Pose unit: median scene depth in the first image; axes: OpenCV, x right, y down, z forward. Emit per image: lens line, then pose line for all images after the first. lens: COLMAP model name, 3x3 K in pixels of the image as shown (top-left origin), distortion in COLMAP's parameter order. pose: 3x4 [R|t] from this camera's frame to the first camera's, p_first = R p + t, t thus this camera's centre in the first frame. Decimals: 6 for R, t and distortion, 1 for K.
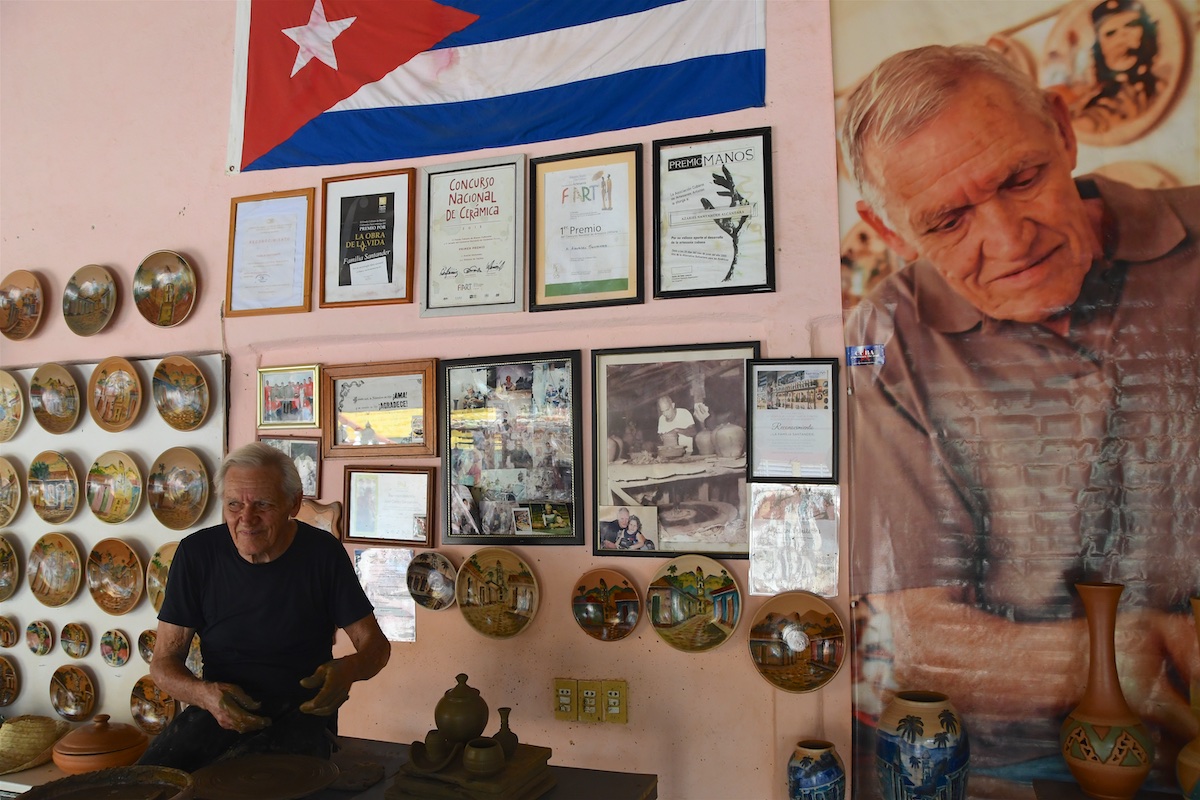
lens RADIAL K [[936.3, 0, 599.6], [0, 936.3, 384.3], [0, 0, 1]] dist [-0.153026, 0.116744]
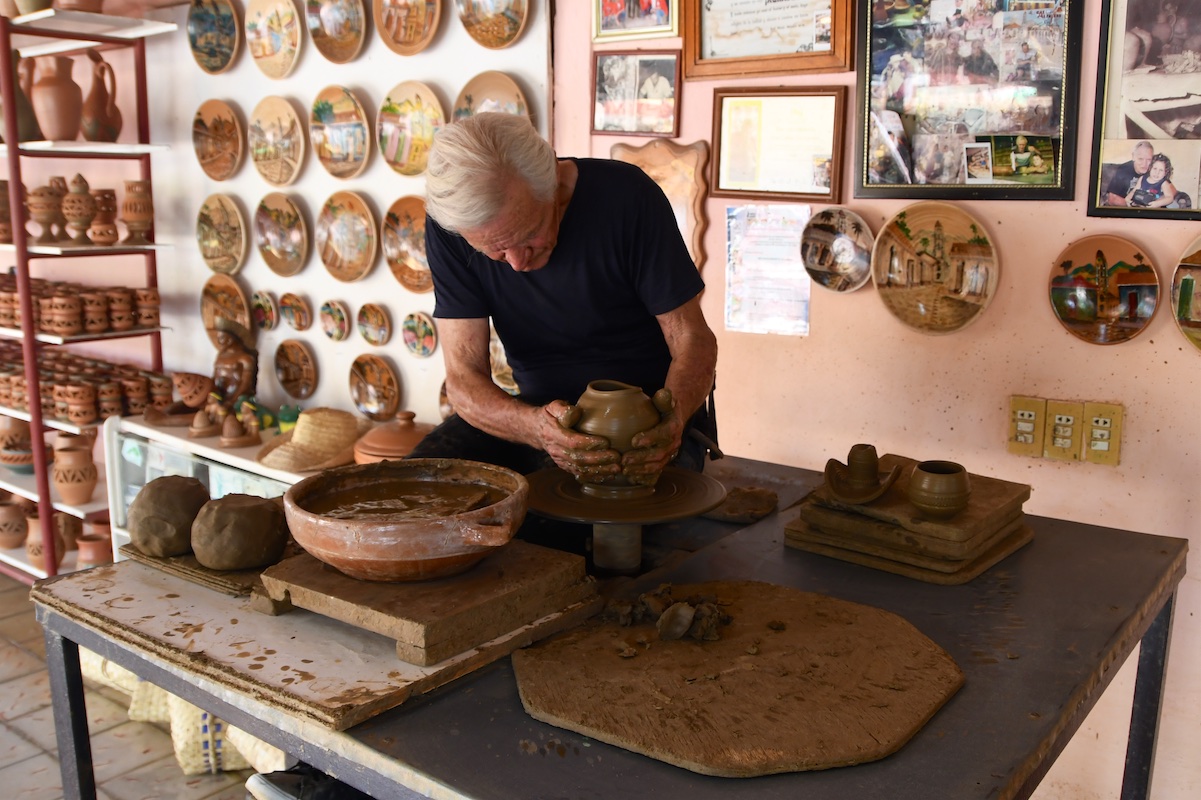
lens RADIAL K [[937.1, 0, 600.1], [0, 937.1, 384.3], [0, 0, 1]] dist [-0.153026, 0.116744]
pose [[0.954909, 0.060893, -0.290586, -0.141877], [0.011998, 0.970028, 0.242697, 0.137615], [0.296655, -0.235240, 0.925558, 0.269403]]
